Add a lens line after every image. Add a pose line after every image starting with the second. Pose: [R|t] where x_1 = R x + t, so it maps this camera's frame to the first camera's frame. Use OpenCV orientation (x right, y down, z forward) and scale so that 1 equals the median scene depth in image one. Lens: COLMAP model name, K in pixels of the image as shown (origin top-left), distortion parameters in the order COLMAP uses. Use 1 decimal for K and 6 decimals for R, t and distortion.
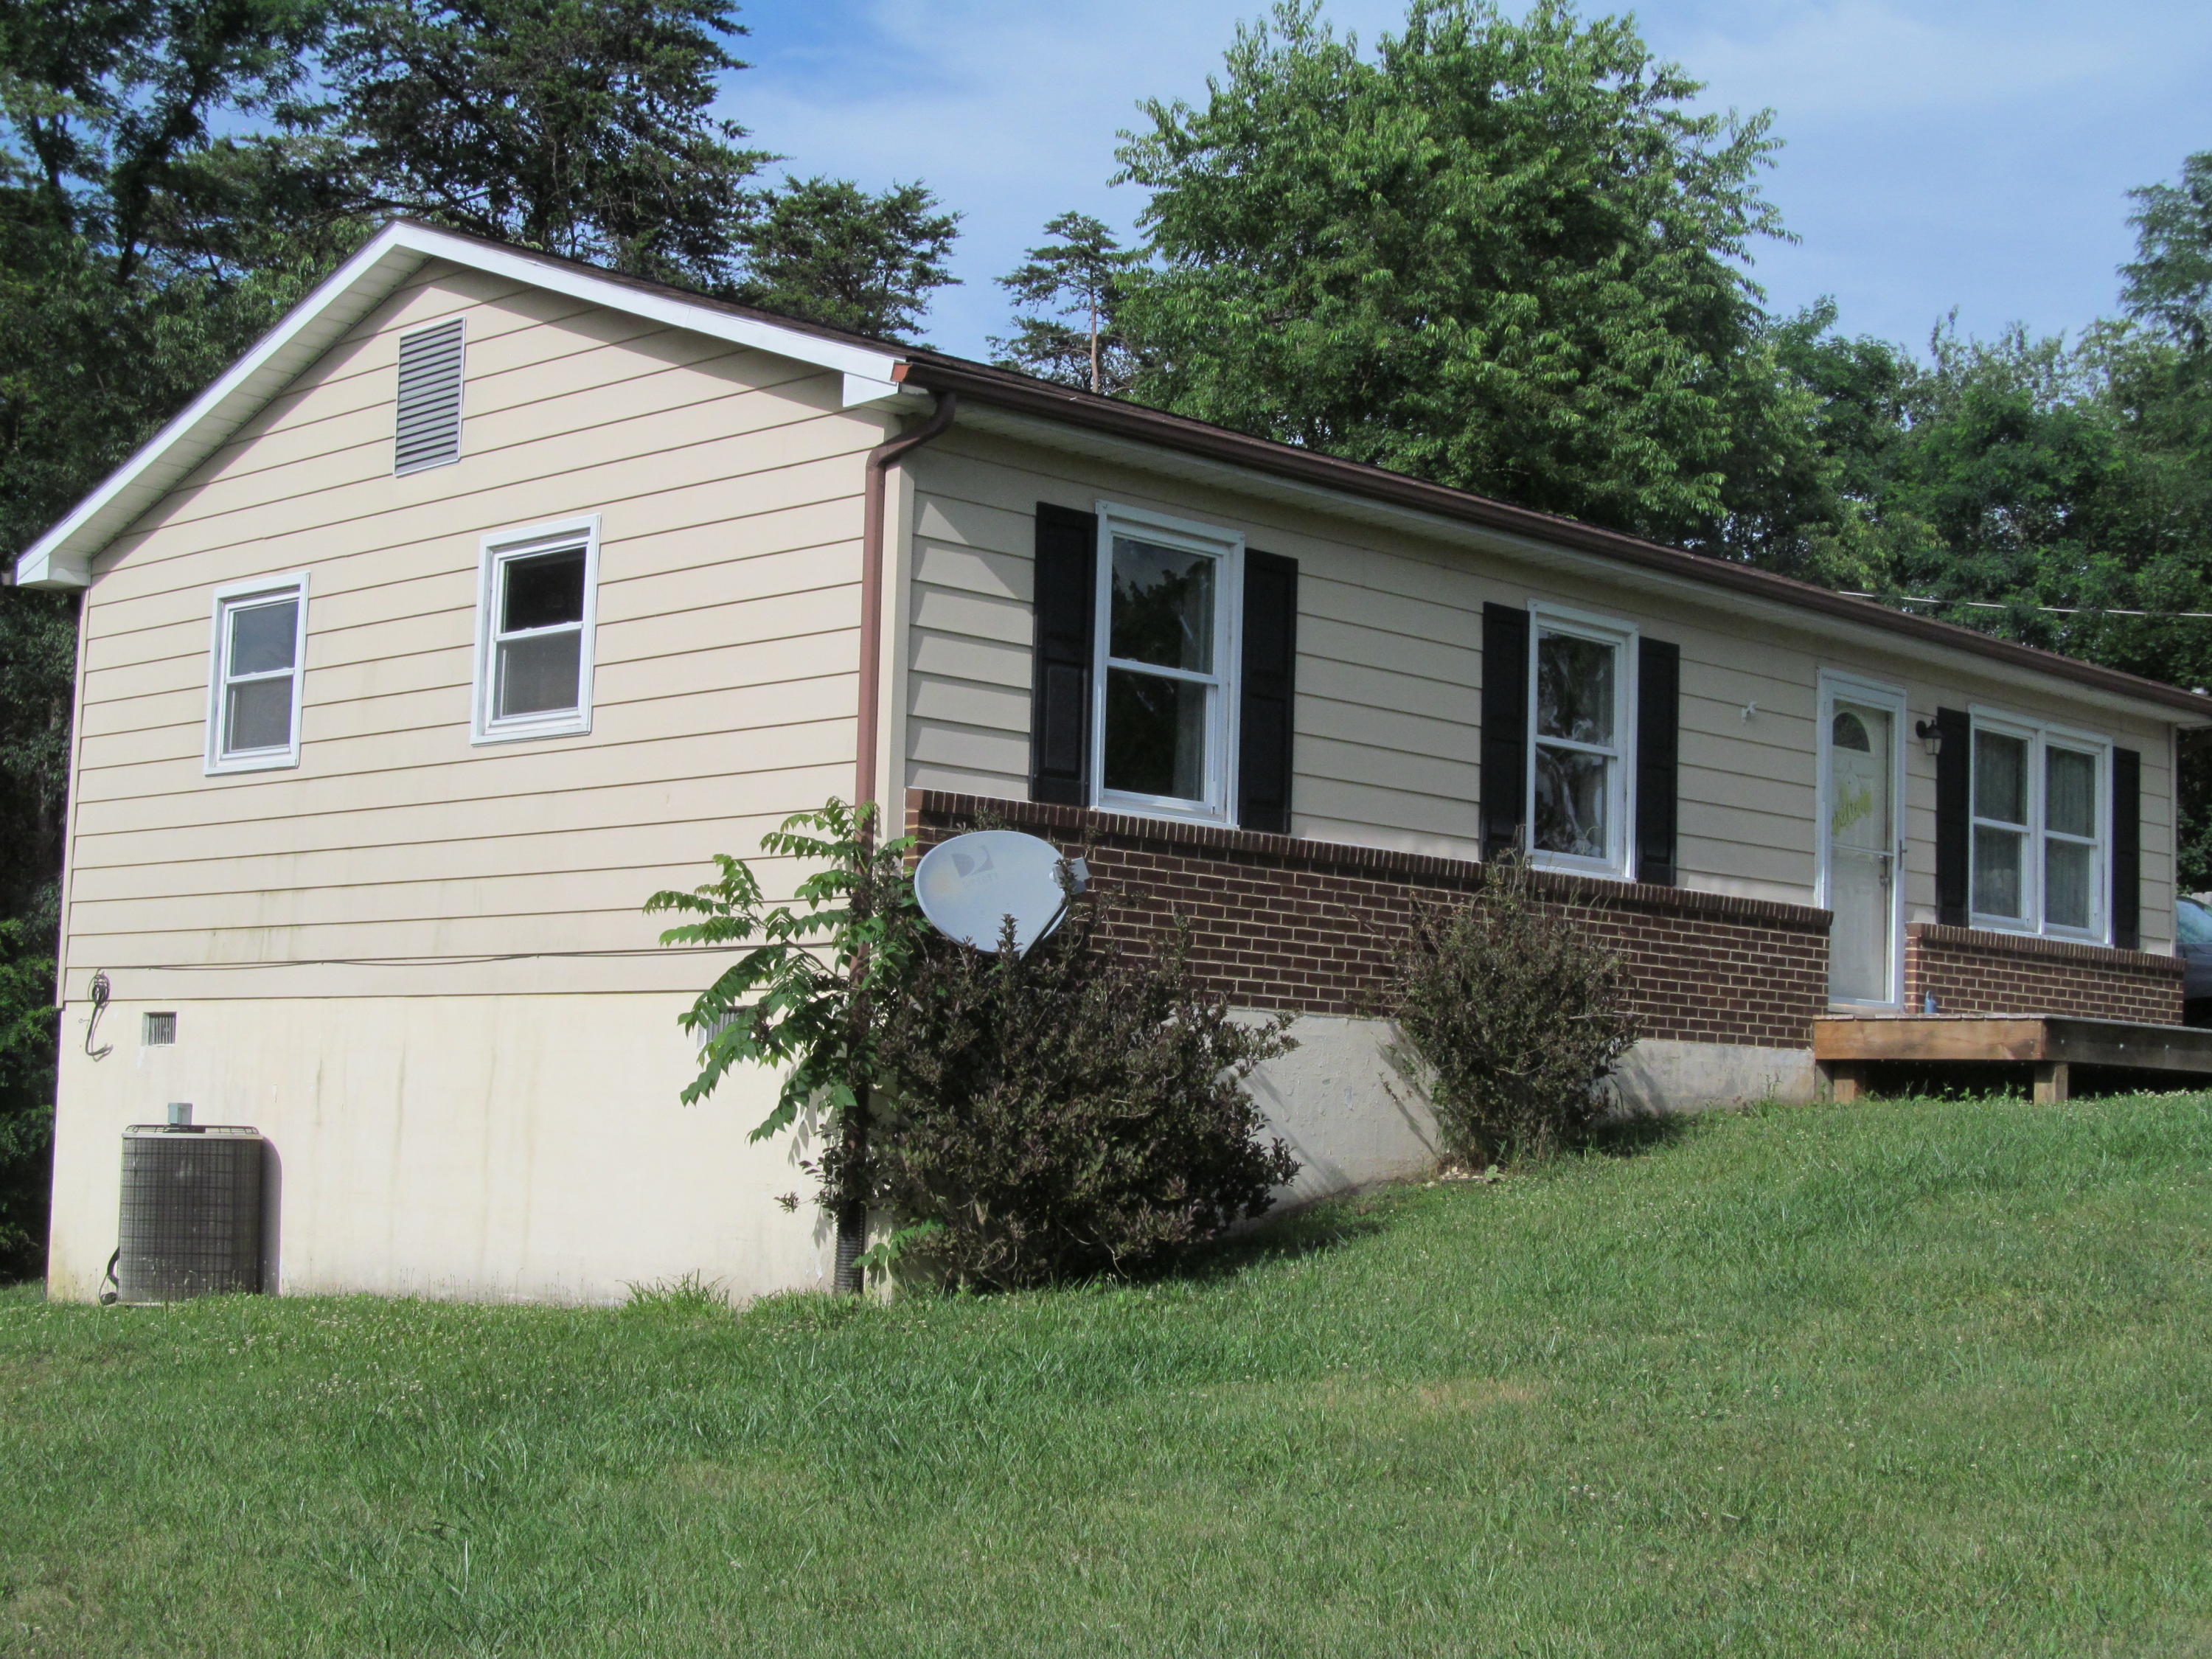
lens RADIAL K [[3393.8, 0, 1106.0], [0, 3393.8, 829.5], [0, 0, 1]] dist [-0.032768, -0.059090]
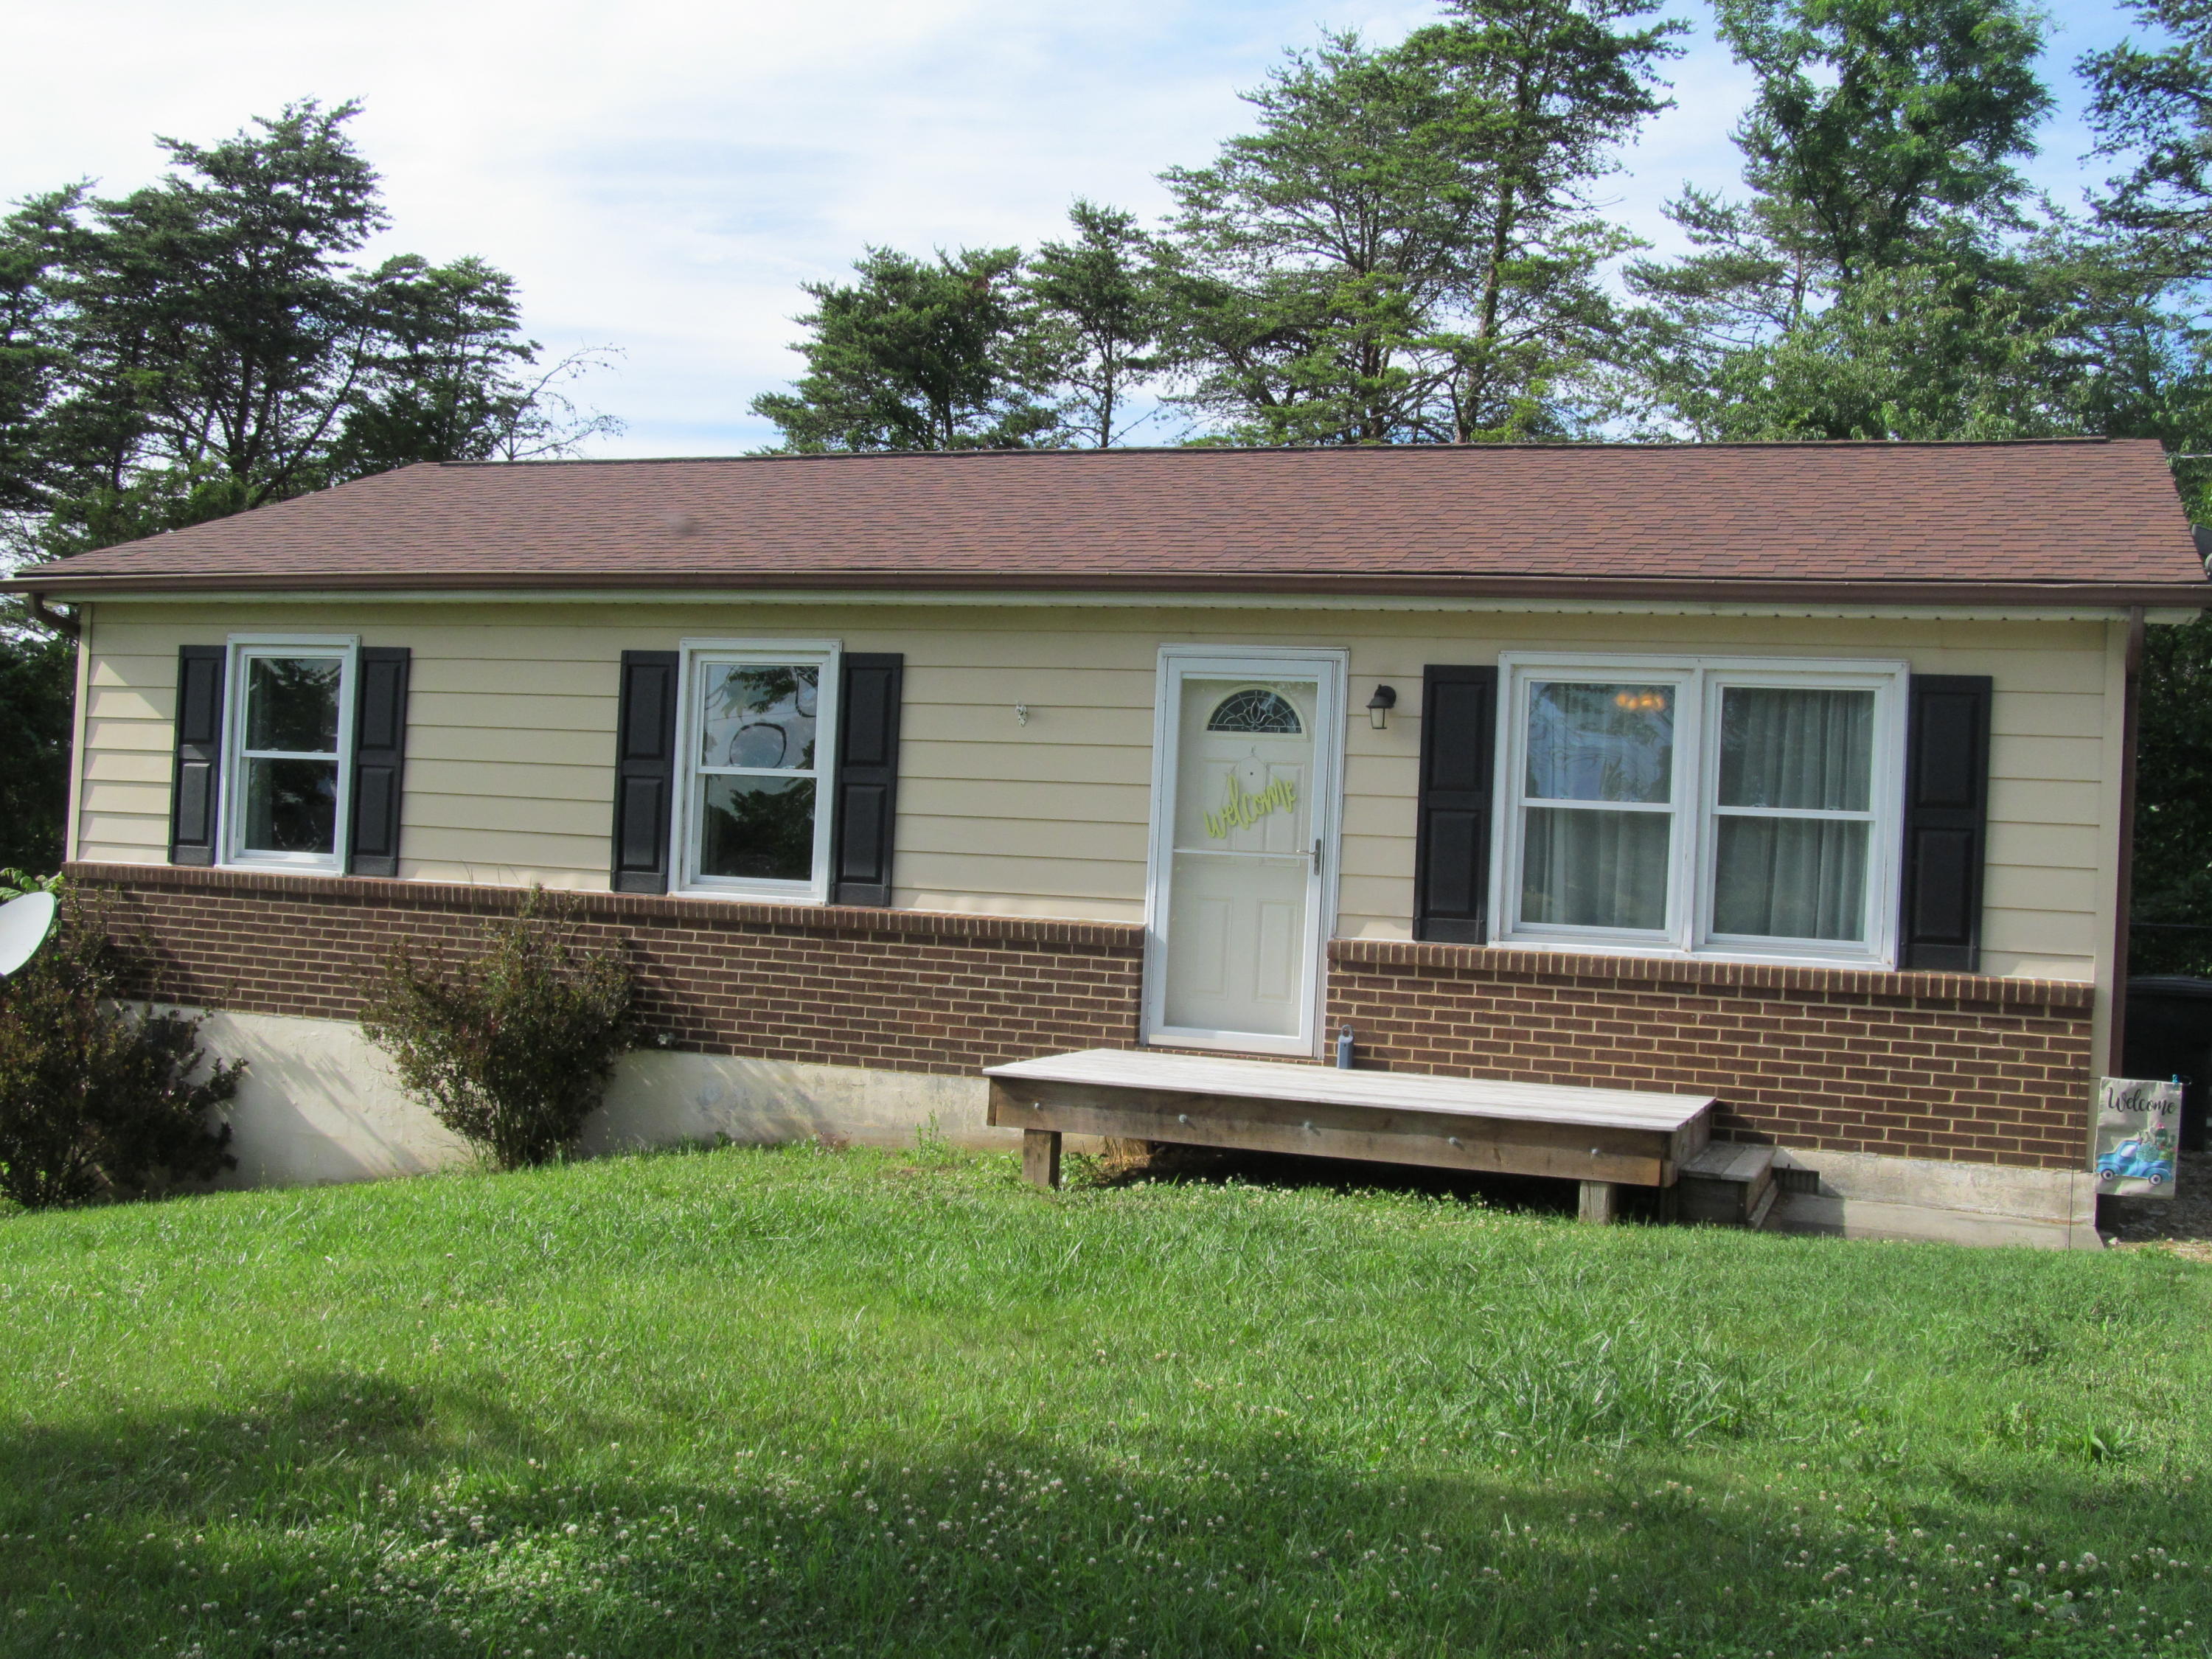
lens RADIAL K [[2399.4, 0, 1106.0], [0, 2399.4, 829.5], [0, 0, 1]] dist [-0.108043, 0.000205]
pose [[0.414746, -0.147847, -0.897846, 0.795013], [-0.008831, 0.986011, -0.166444, 0.106051], [0.909894, 0.076961, 0.407639, 0.788810]]
